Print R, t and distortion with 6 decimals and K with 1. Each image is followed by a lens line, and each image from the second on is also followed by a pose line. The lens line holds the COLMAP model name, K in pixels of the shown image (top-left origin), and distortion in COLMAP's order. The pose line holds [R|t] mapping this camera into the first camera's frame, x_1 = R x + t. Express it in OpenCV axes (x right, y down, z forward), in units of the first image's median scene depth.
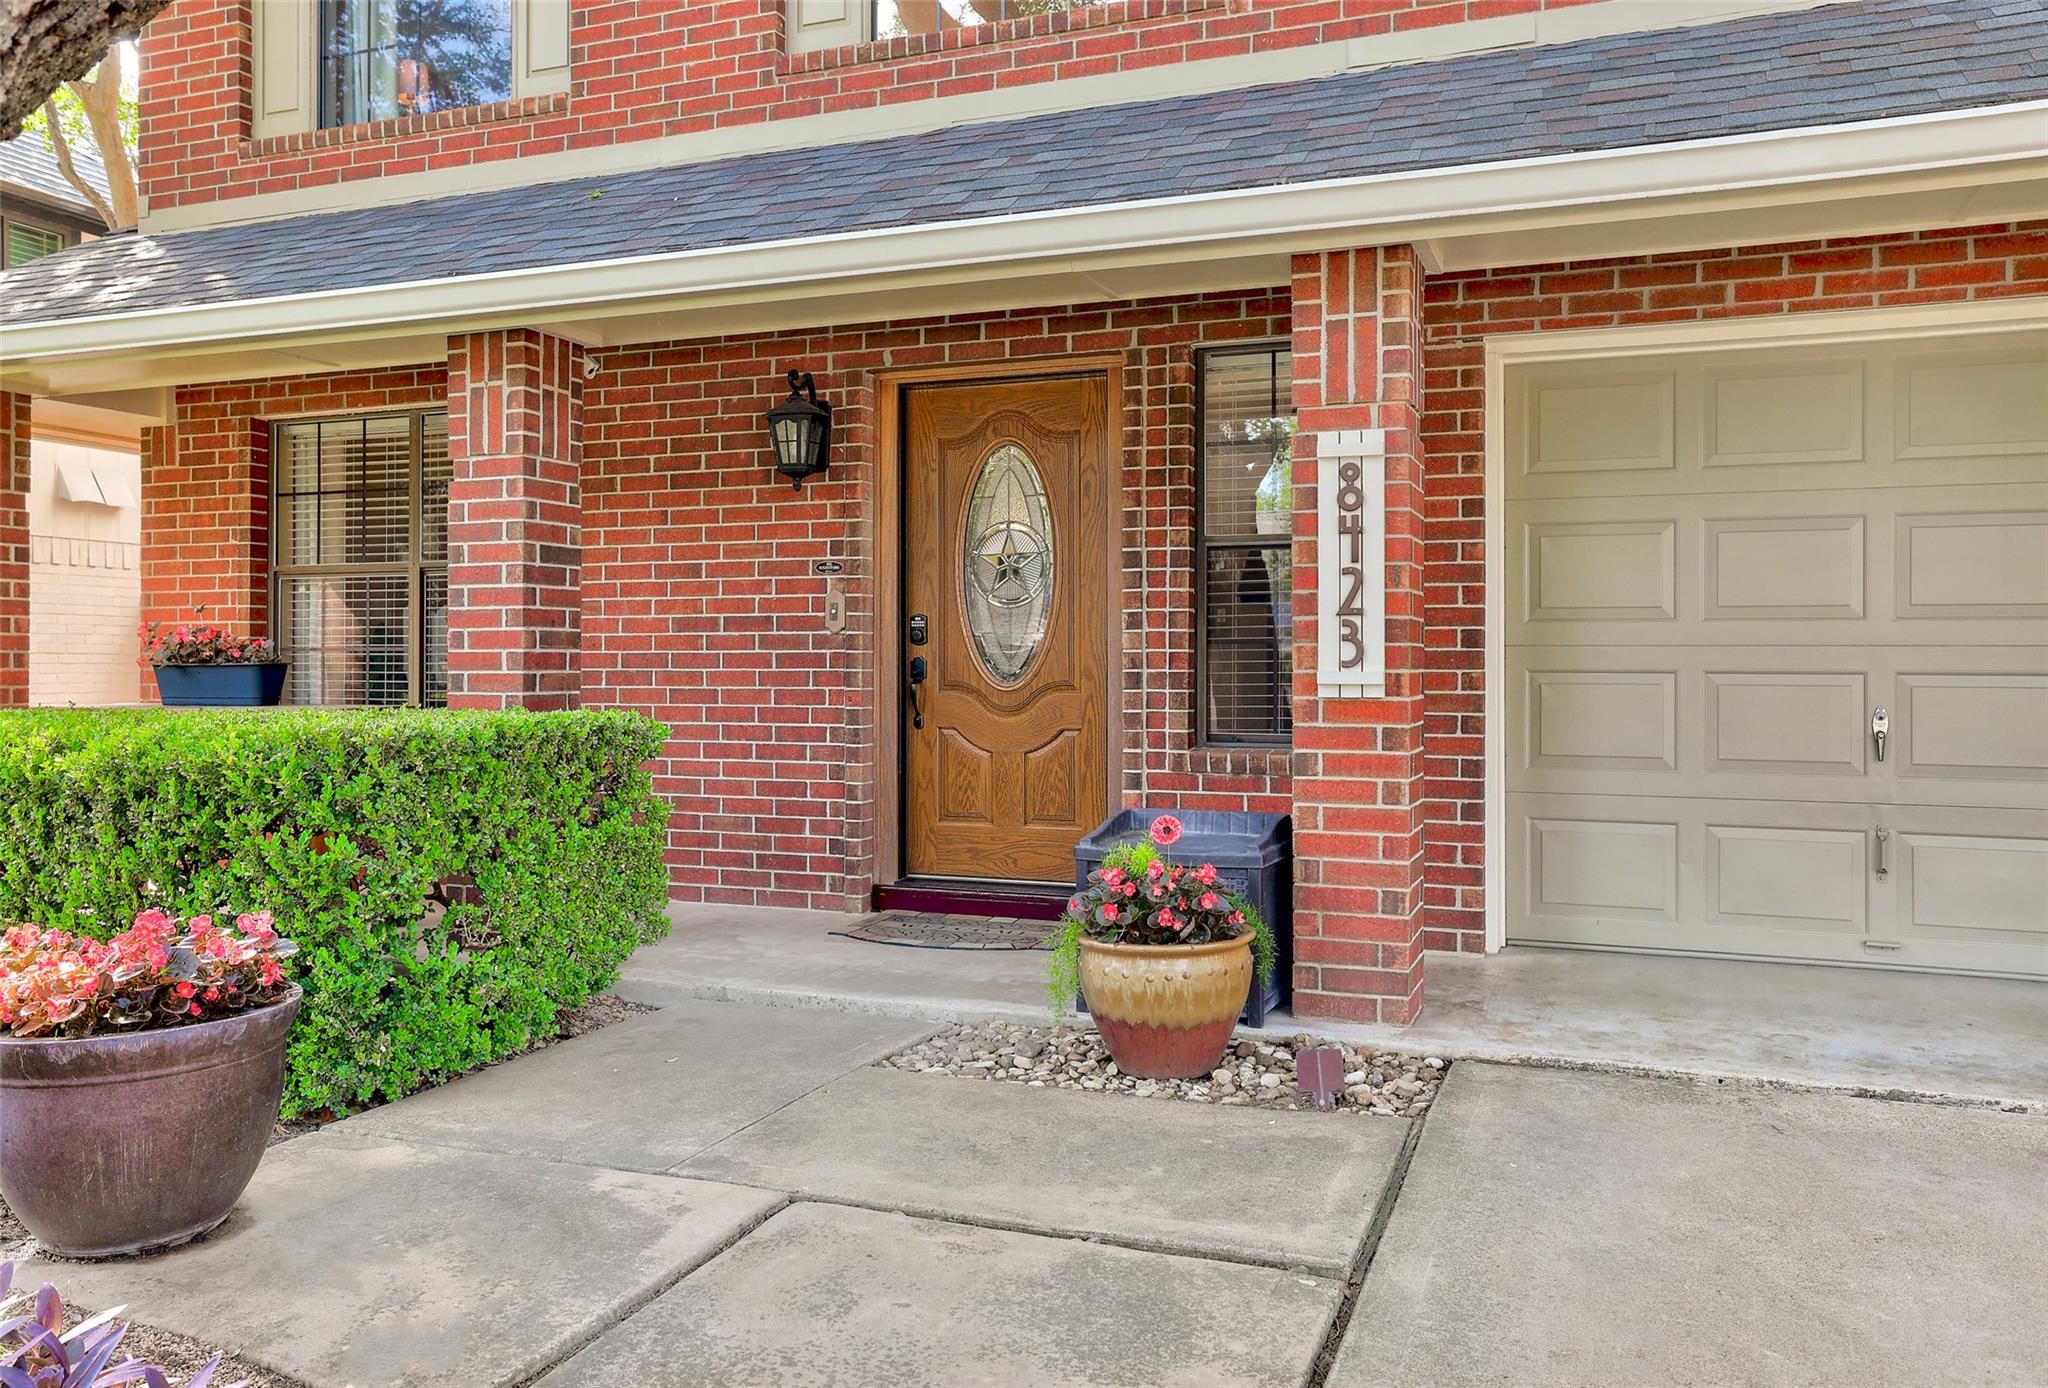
lens RADIAL K [[1530.2, 0, 1032.3], [0, 1530.2, 652.3], [0, 0, 1]] dist [0.011758, 0.006791]
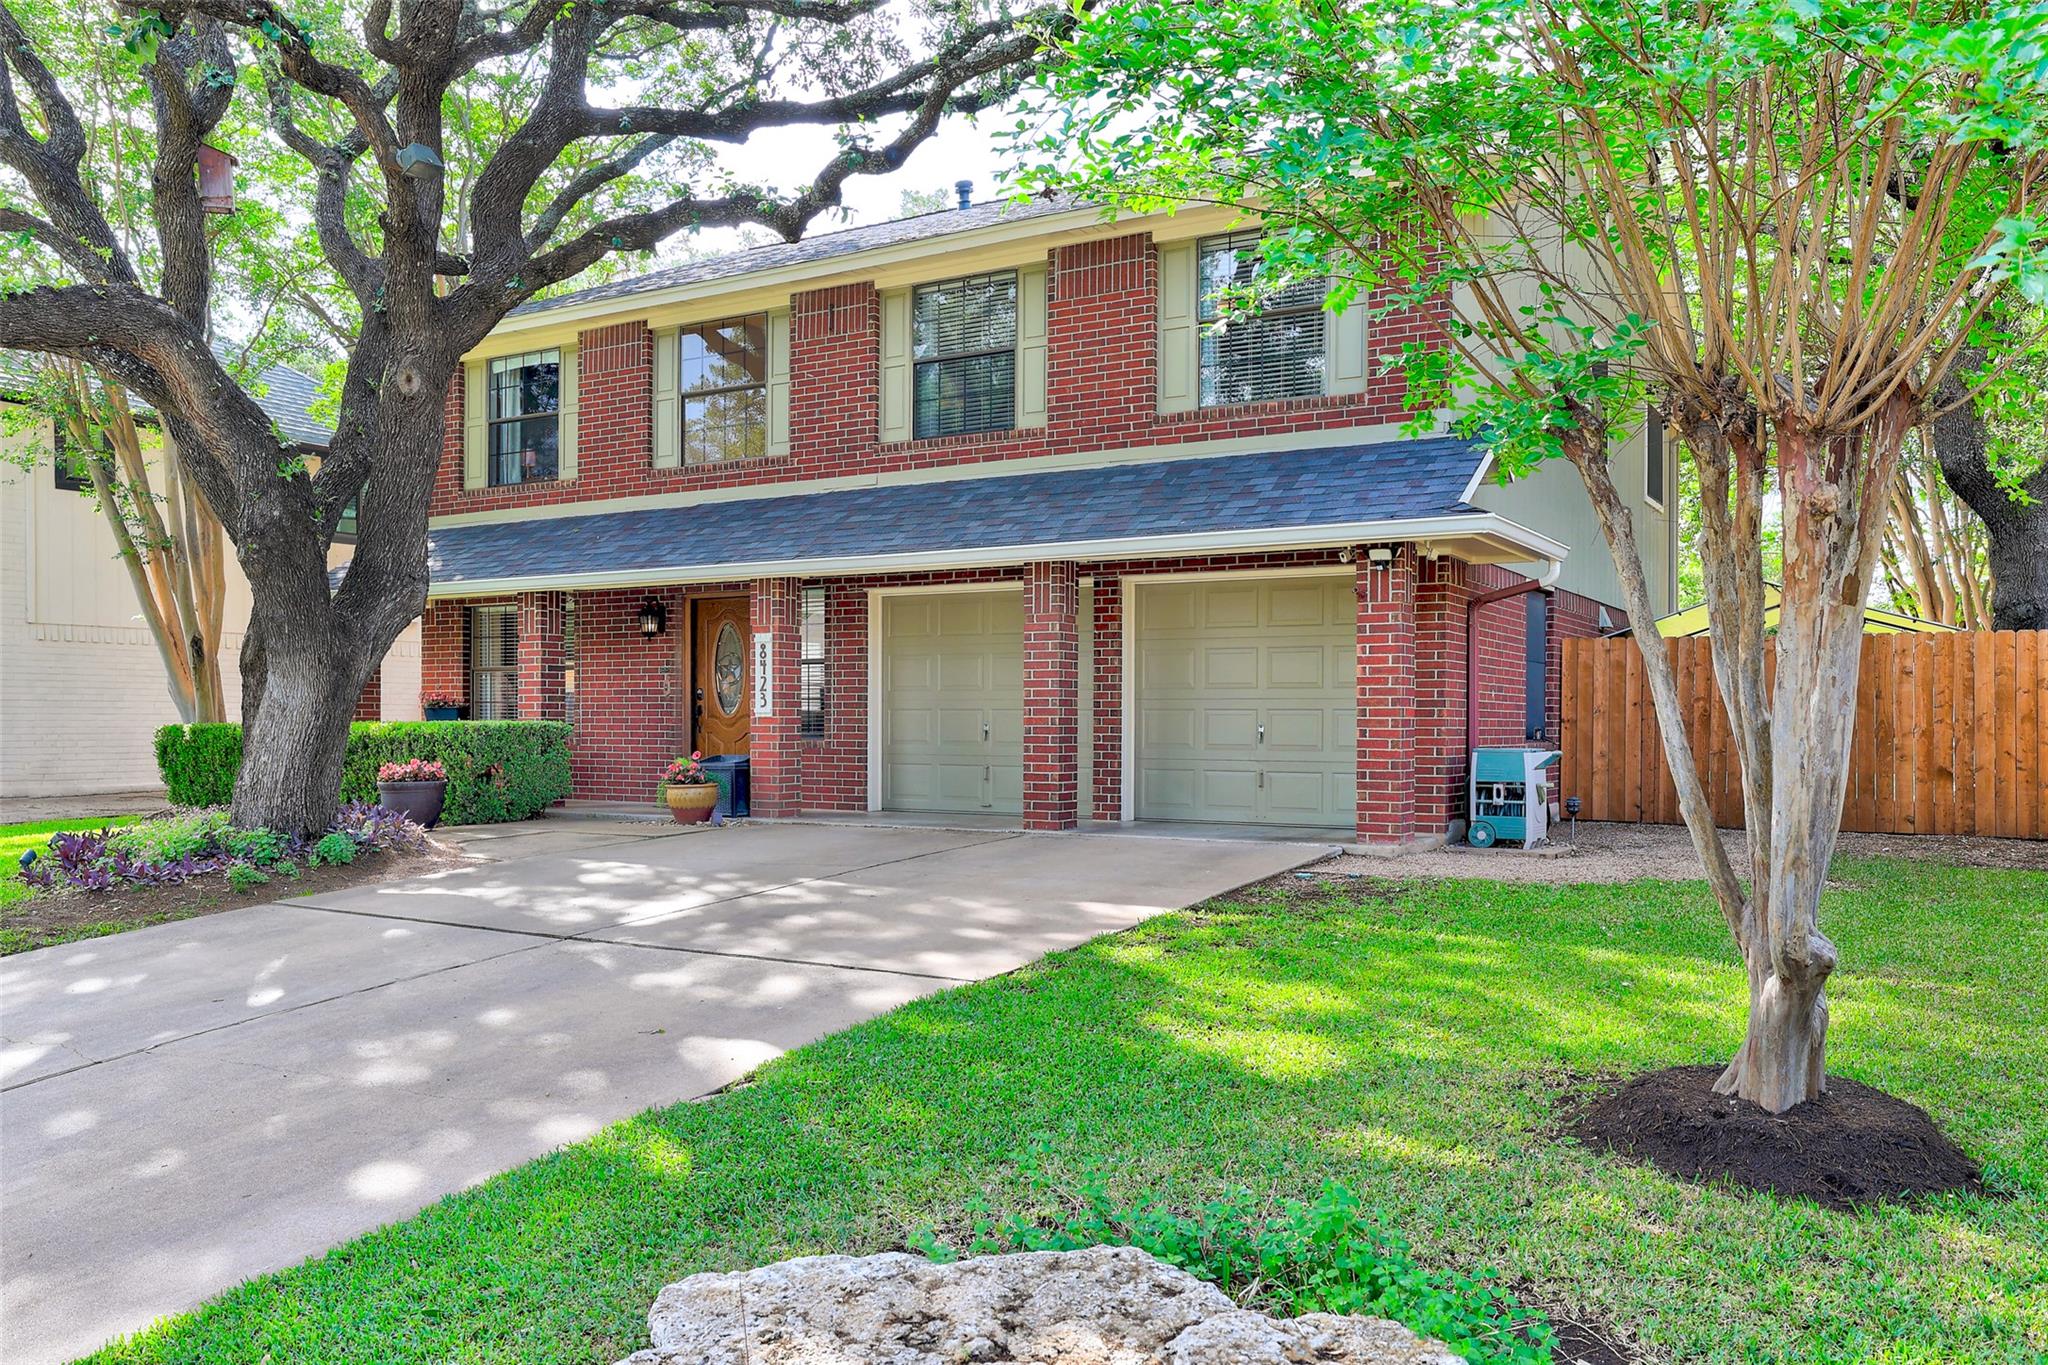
lens RADIAL K [[1461.7, 0, 1019.3], [0, 1461.7, 727.6], [0, 0, 1]] dist [-0.006258, -0.001100]
pose [[0.988668, 0.001466, -0.150111, 0.831333], [0.000802, 0.999886, 0.015047, 0.004547], [0.150116, -0.014997, 0.988555, -1.352441]]
